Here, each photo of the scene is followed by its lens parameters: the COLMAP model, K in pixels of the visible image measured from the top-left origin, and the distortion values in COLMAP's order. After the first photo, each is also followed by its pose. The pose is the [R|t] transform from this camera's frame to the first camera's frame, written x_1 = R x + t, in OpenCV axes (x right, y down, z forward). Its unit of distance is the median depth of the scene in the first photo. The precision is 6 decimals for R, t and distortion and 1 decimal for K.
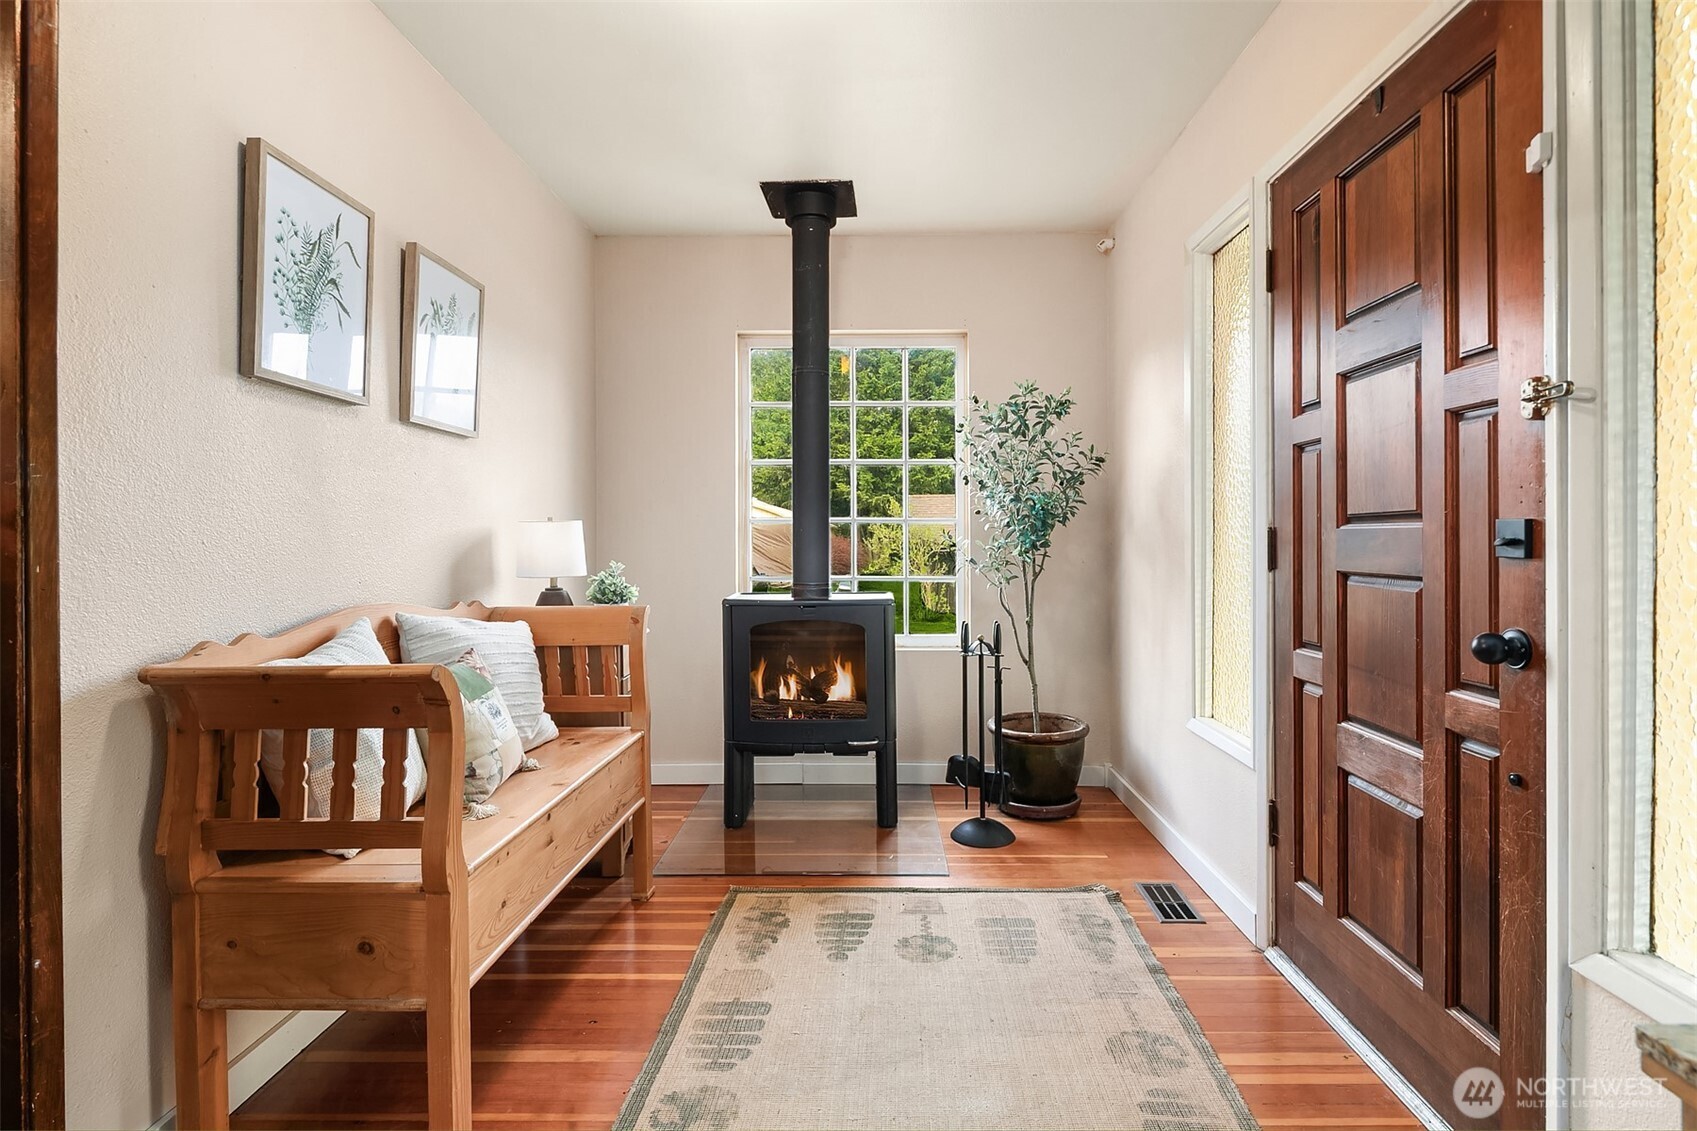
lens RADIAL K [[845.6, 0, 853.9], [0, 845.6, 541.5], [0, 0, 1]] dist [-0.000388, -0.000237]
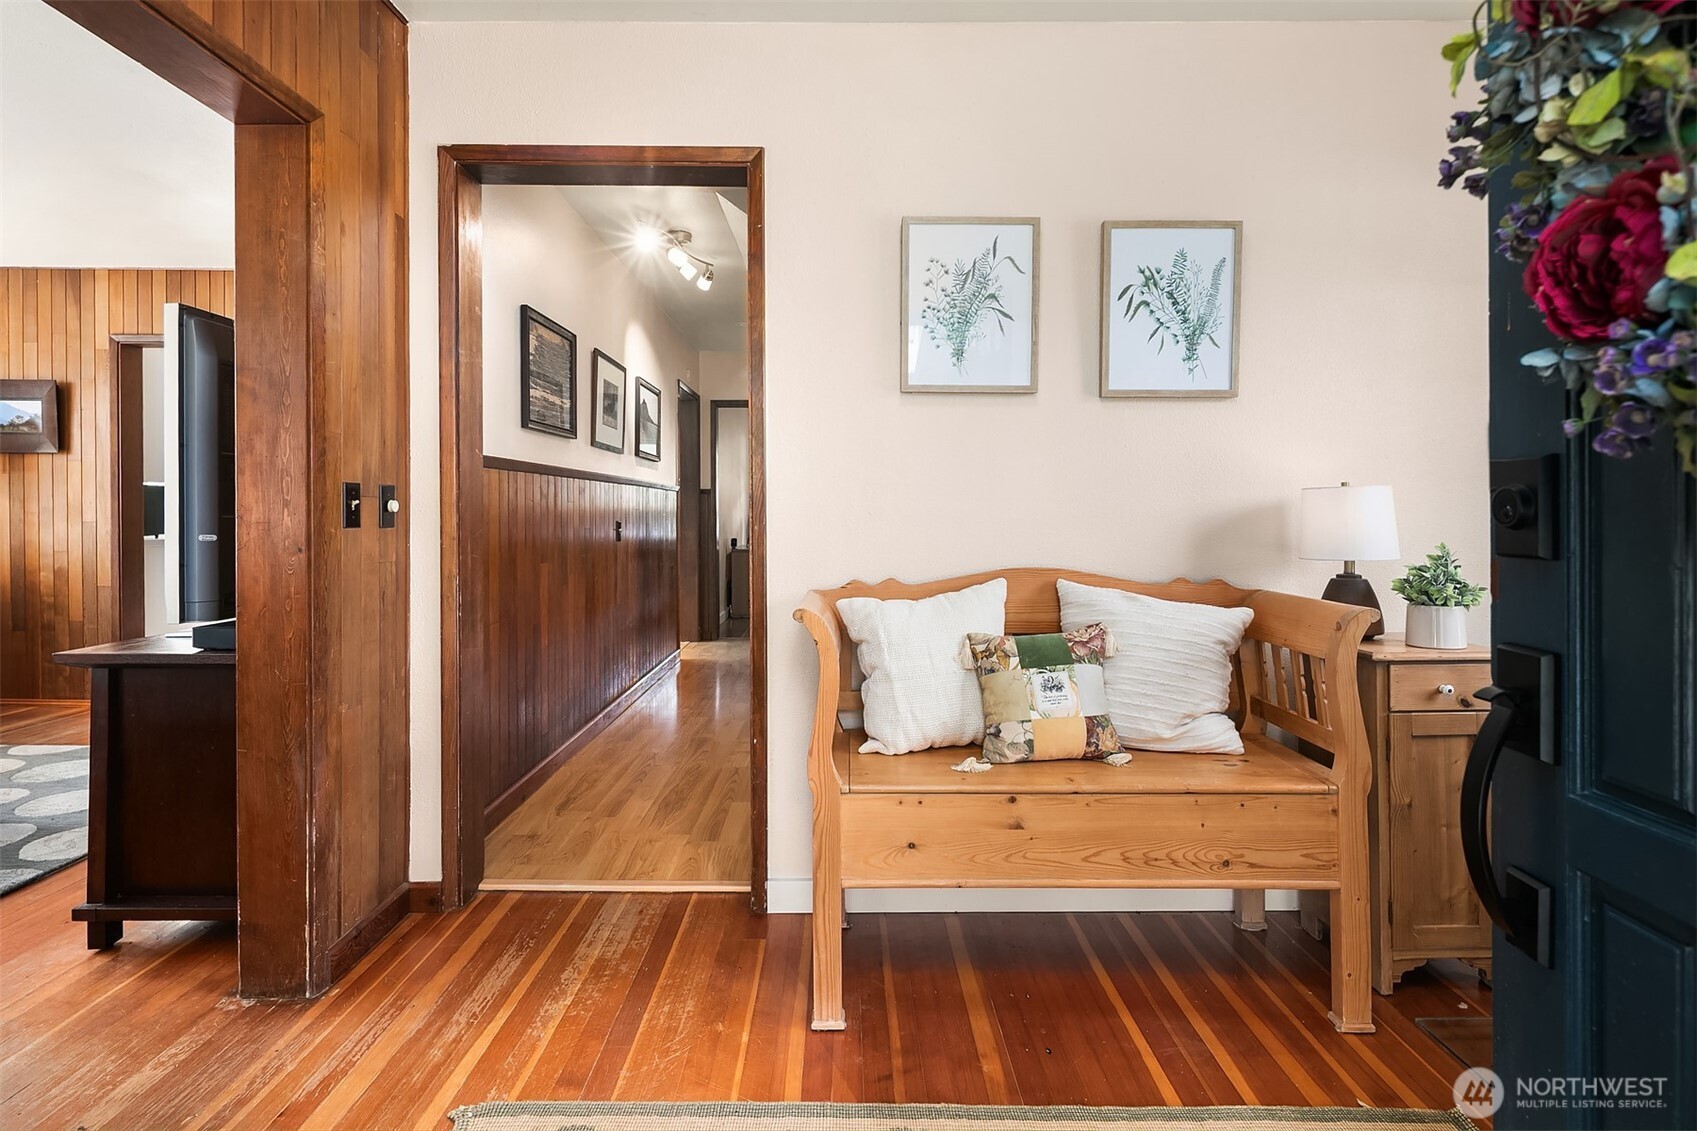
lens RADIAL K [[833.6, 0, 845.8], [0, 833.6, 519.1], [0, 0, 1]] dist [0.000561, -0.000380]
pose [[0.010932, 0.011833, -0.999870, 0.574827], [-0.001697, 0.999929, 0.011815, -0.004926], [0.999939, 0.001568, 0.010951, 0.791967]]
